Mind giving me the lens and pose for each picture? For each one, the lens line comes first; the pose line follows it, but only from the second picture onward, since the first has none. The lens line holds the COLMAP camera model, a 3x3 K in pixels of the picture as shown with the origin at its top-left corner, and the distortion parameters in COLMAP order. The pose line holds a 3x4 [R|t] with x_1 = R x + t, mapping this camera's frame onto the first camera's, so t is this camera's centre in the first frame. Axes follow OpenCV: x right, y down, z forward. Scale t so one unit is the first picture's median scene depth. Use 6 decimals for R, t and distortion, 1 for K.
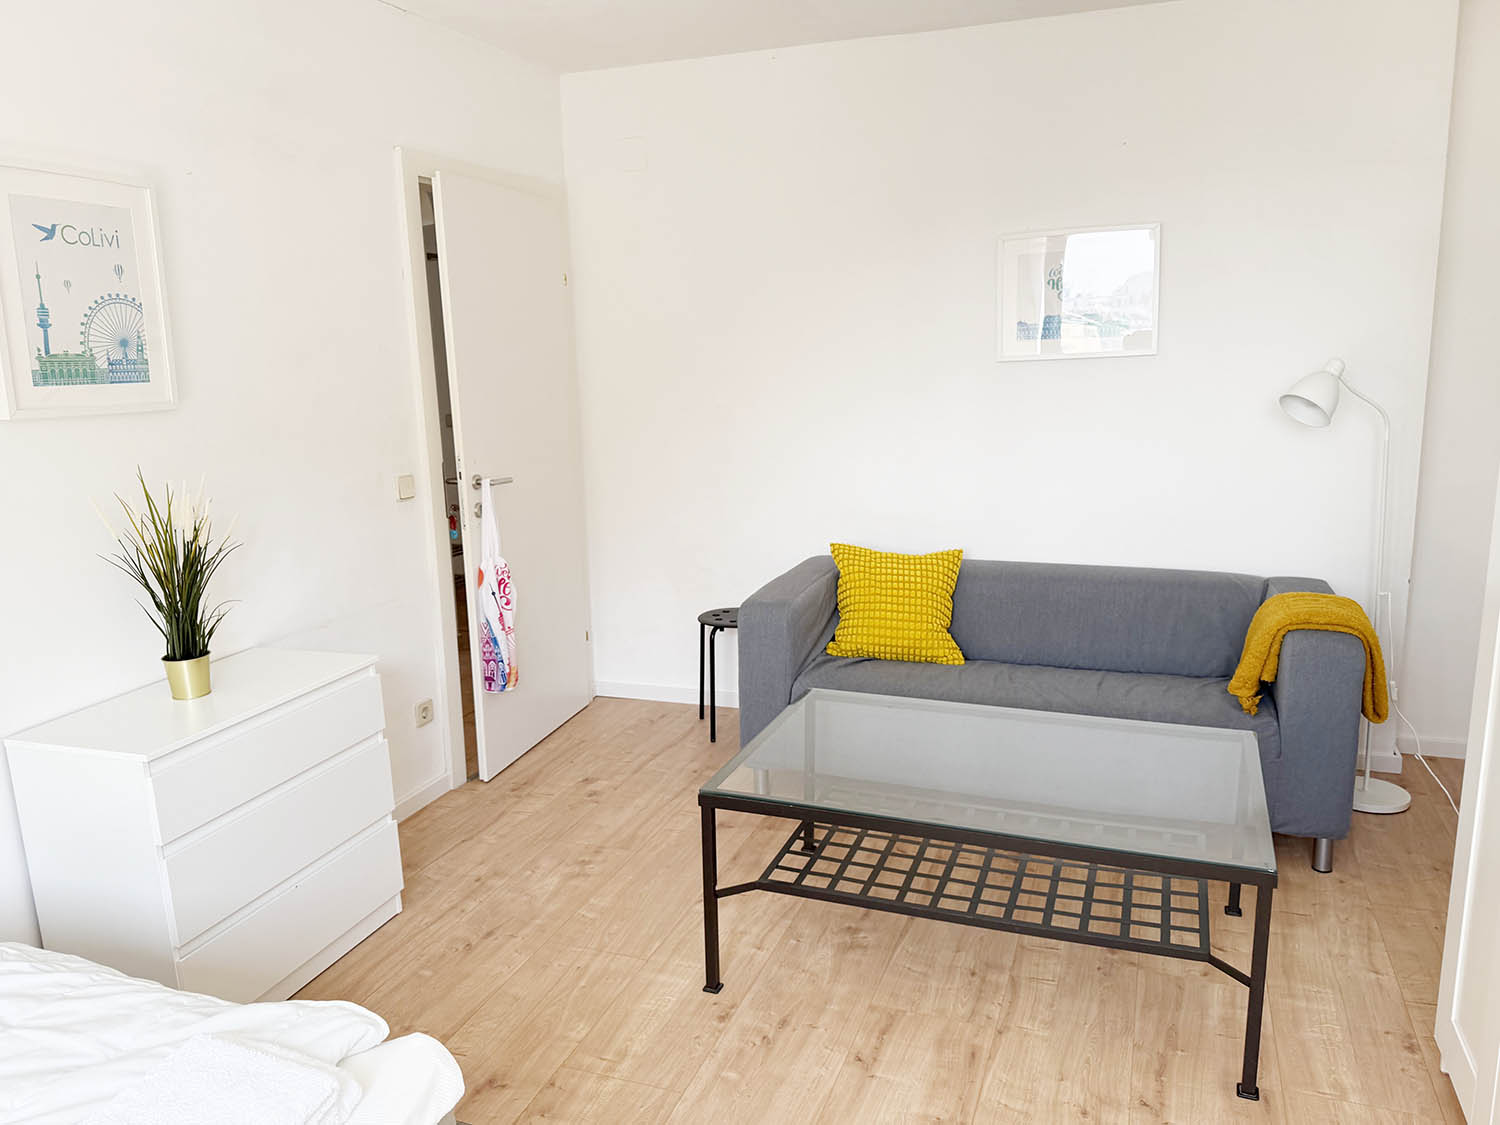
lens RADIAL K [[1105.2, 0, 750.0], [0, 1105.2, 562.5], [0, 0, 1]] dist [0.039030, -0.054371]
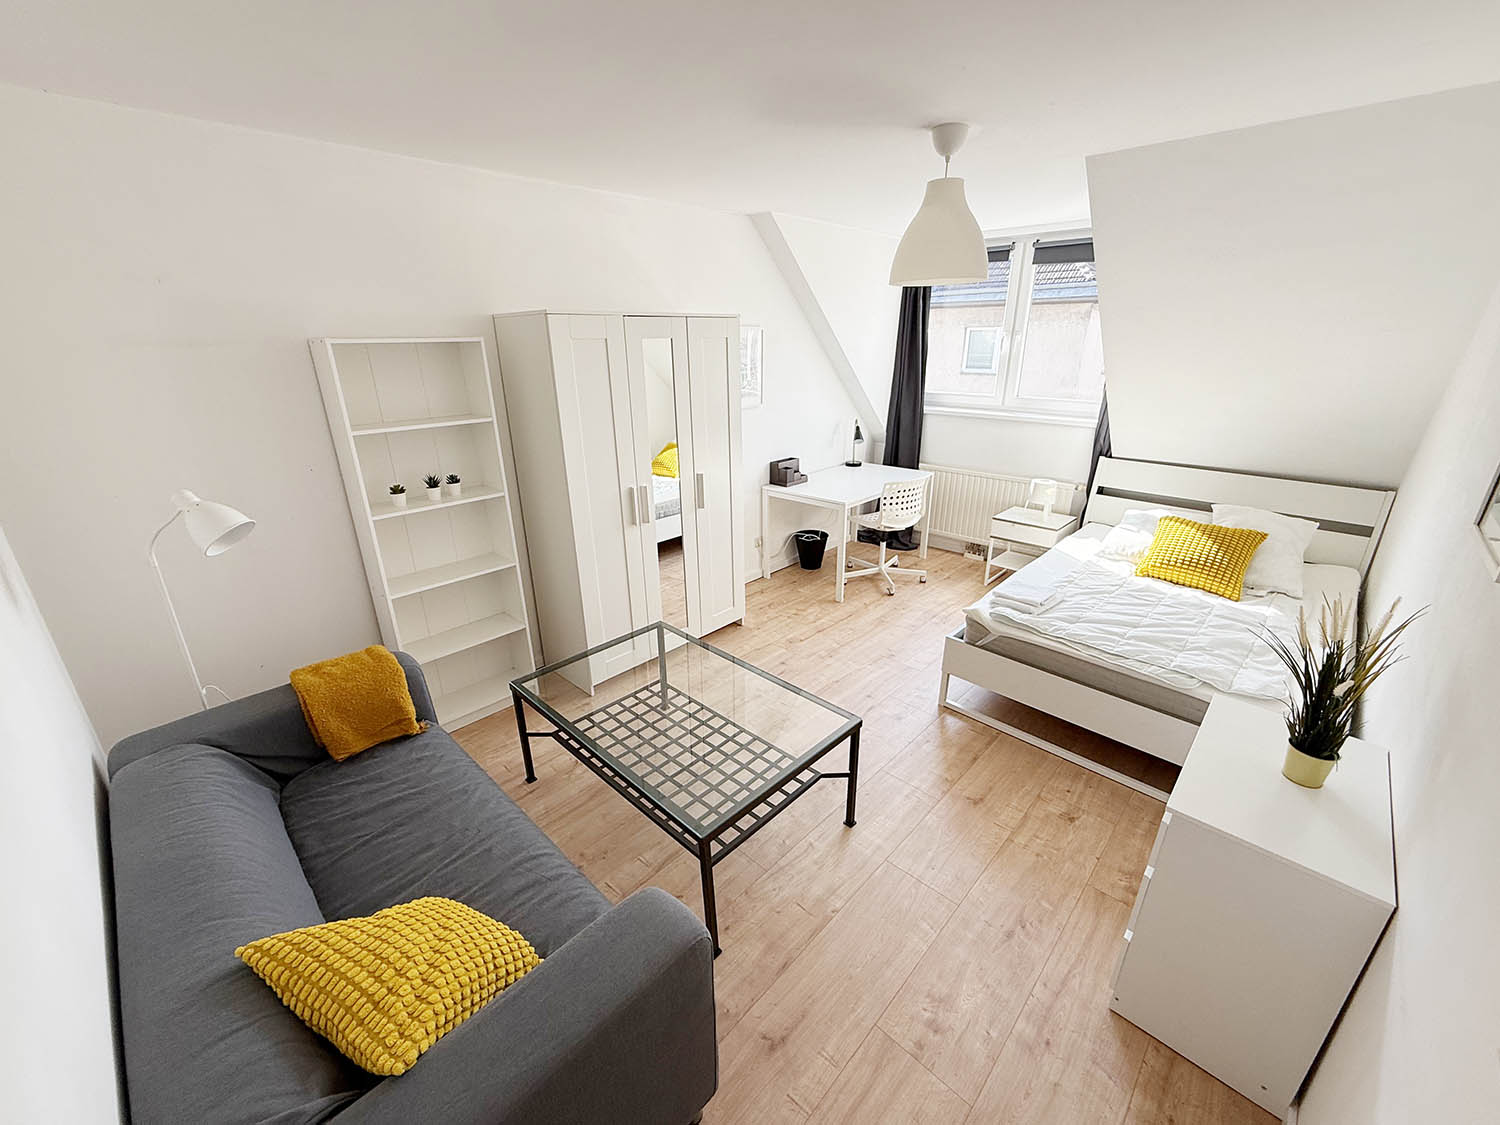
lens RADIAL K [[611.6, 0, 743.0], [0, 611.6, 563.4], [0, 0, 1]] dist [-0.000700, -0.000315]
pose [[-0.919682, -0.110439, 0.376813, -0.193088], [0.107182, 0.852586, 0.511478, -0.449884], [-0.377752, 0.510785, -0.772271, 1.601018]]
